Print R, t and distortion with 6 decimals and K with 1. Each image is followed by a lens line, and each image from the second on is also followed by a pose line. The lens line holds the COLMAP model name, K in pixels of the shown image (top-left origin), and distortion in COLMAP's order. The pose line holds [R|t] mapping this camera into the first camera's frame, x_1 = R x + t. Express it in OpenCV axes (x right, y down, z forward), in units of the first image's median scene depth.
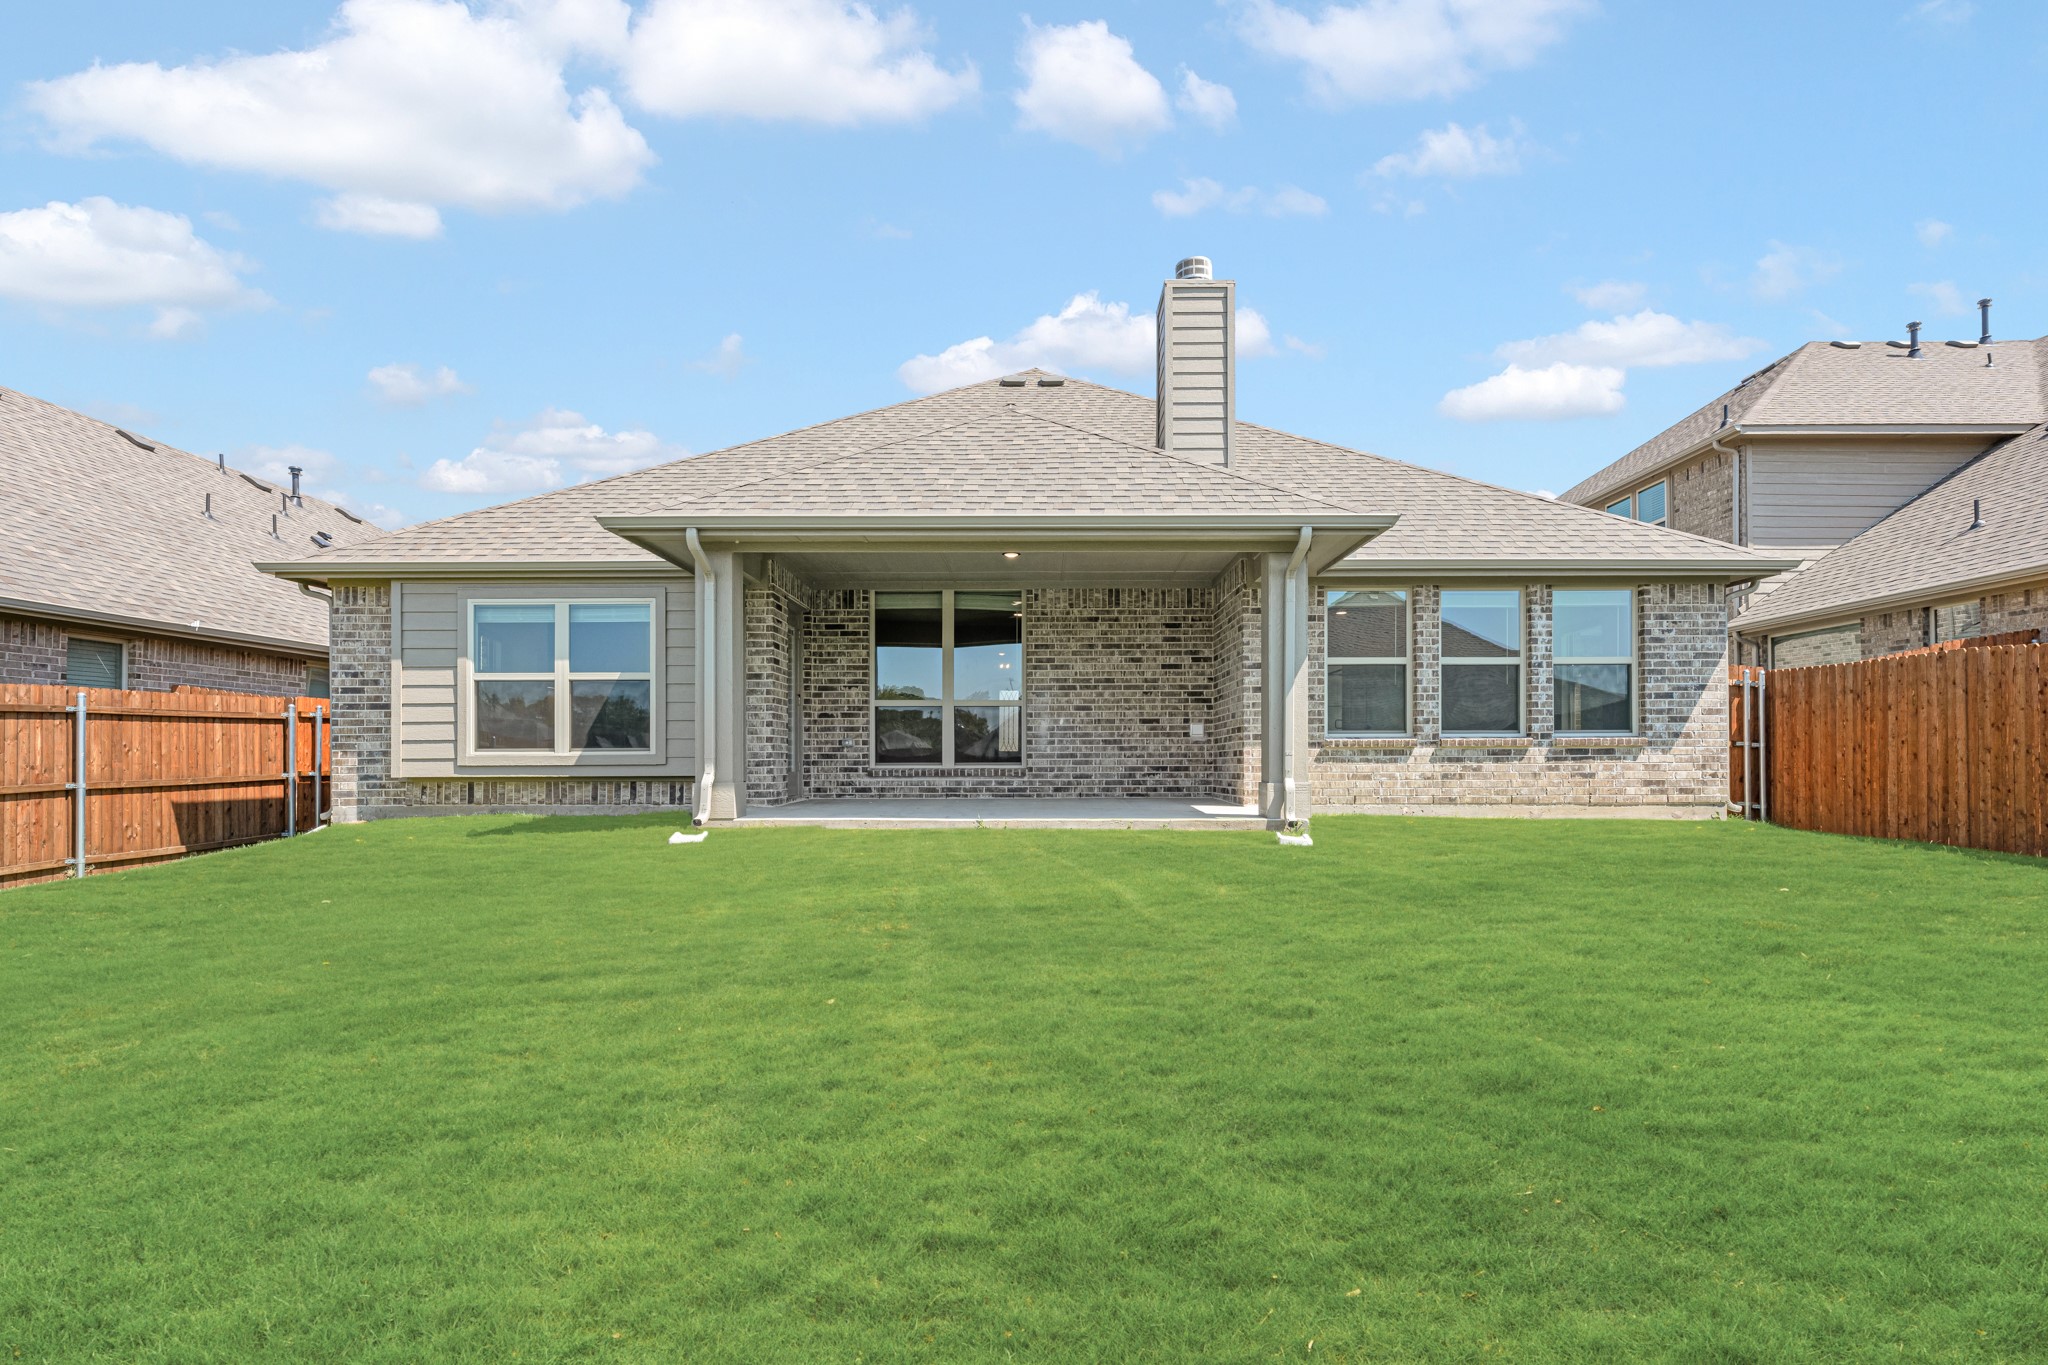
lens RADIAL K [[826.8, 0, 1039.7], [0, 826.8, 760.2], [0, 0, 1]] dist [0.001297, 0.000021]
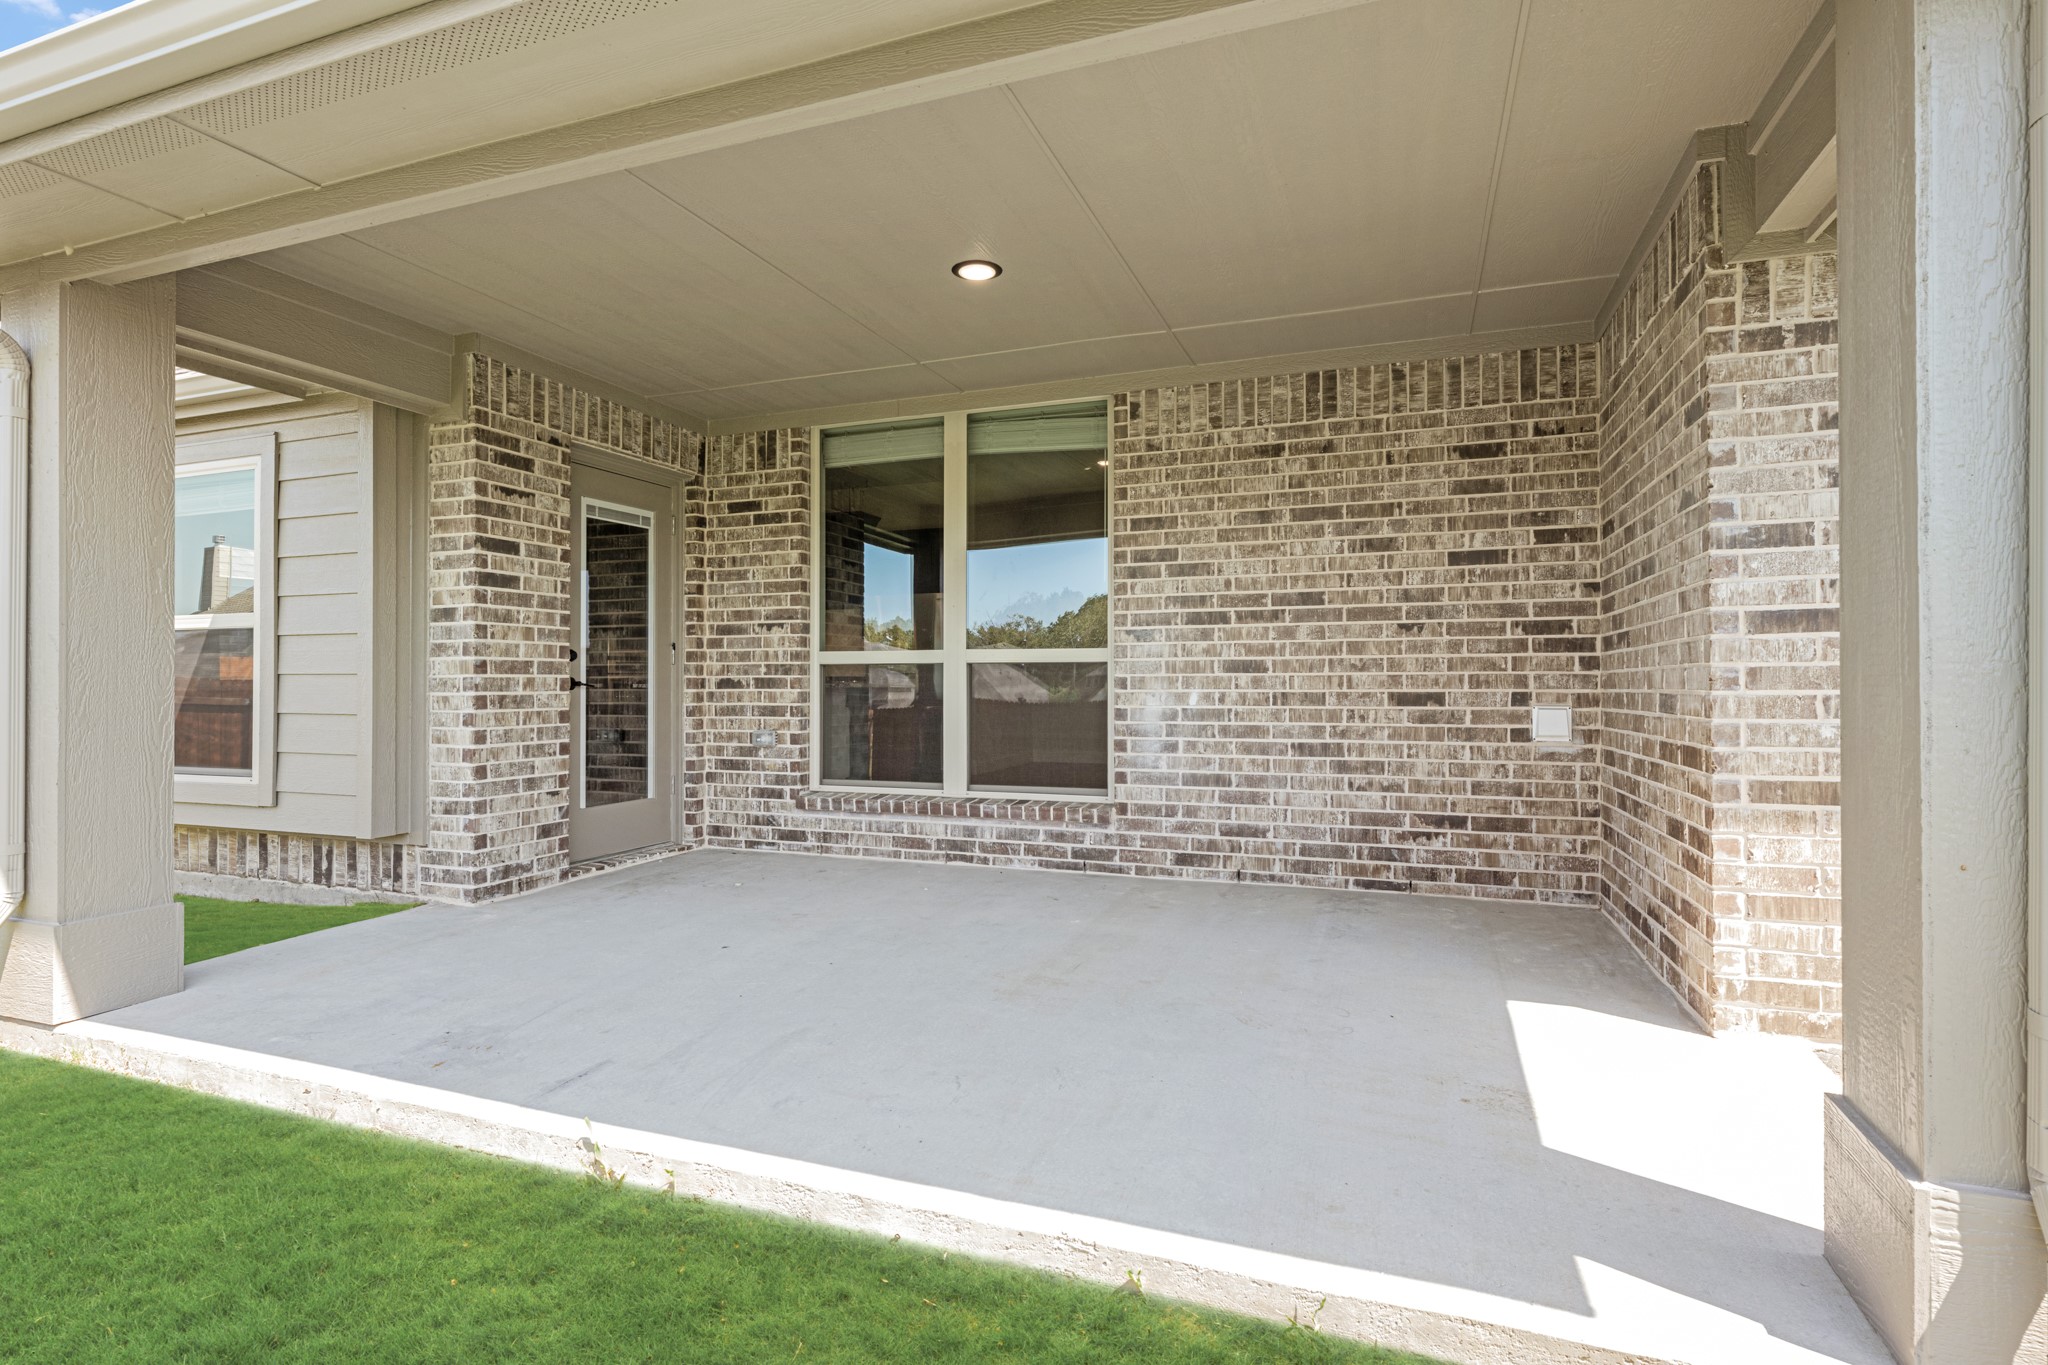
lens RADIAL K [[997.0, 0, 1017.2], [0, 997.0, 684.0], [0, 0, 1]] dist [-0.008233, 0.000811]
pose [[0.943640, -0.000520, -0.330972, 0.109987], [-0.002605, 0.999956, -0.008998, -0.049464], [0.330962, 0.009353, 0.943598, 0.490887]]
